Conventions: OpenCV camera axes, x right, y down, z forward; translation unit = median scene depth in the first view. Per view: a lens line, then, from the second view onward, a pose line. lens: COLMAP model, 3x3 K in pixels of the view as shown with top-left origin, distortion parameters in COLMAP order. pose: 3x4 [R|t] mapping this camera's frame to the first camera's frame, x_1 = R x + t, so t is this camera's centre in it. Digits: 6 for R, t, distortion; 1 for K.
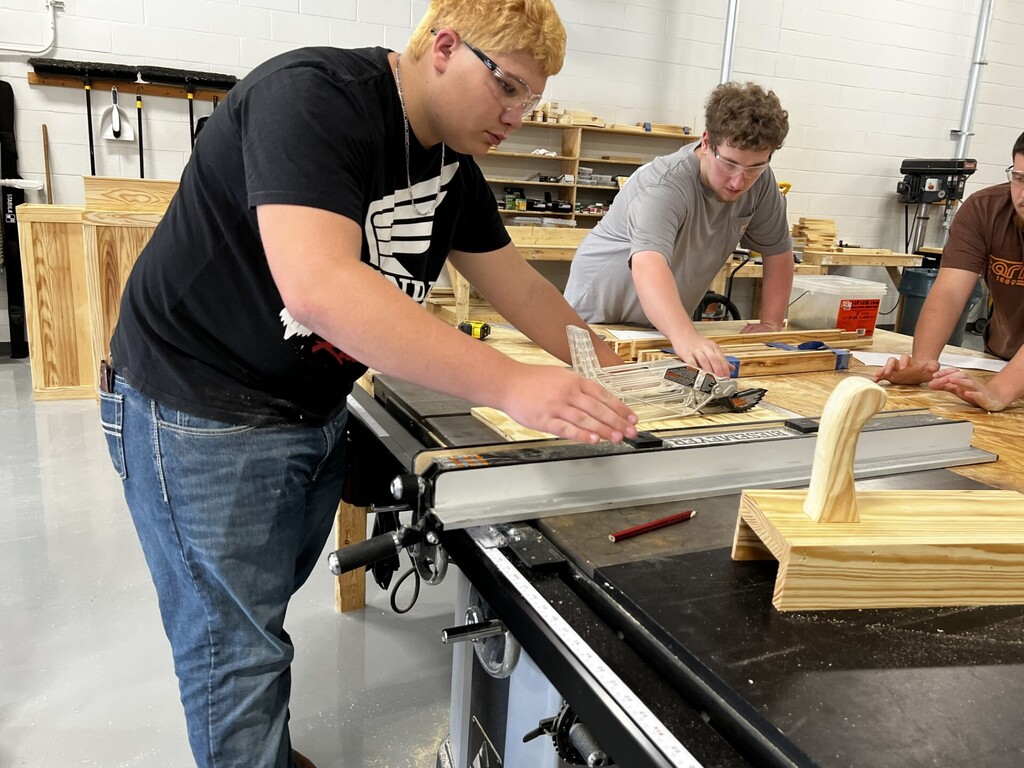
lens RADIAL K [[826.7, 0, 512.9], [0, 826.7, 389.8], [0, 0, 1]] dist [0.024831, -0.030674]
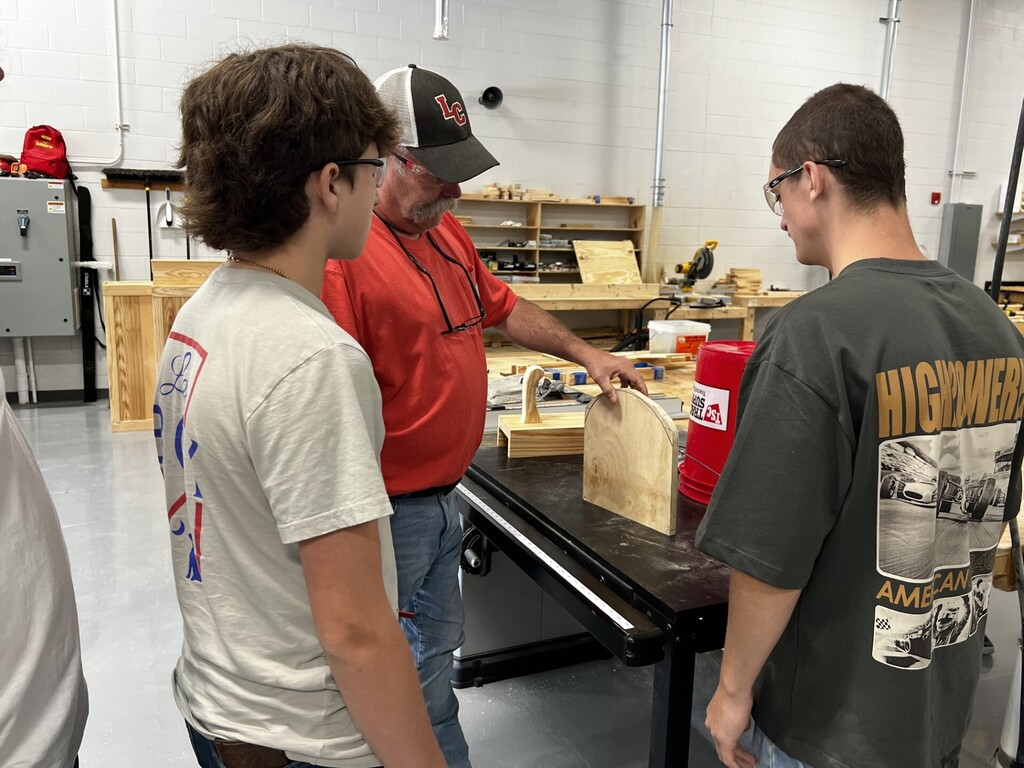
lens RADIAL K [[826.7, 0, 517.6], [0, 826.7, 385.0], [0, 0, 1]] dist [0.024831, -0.030674]
pose [[0.999516, -0.030152, -0.007661, 0.049992], [0.029641, 0.997769, -0.059817, 0.026461], [0.009448, 0.059561, 0.998180, -0.213178]]
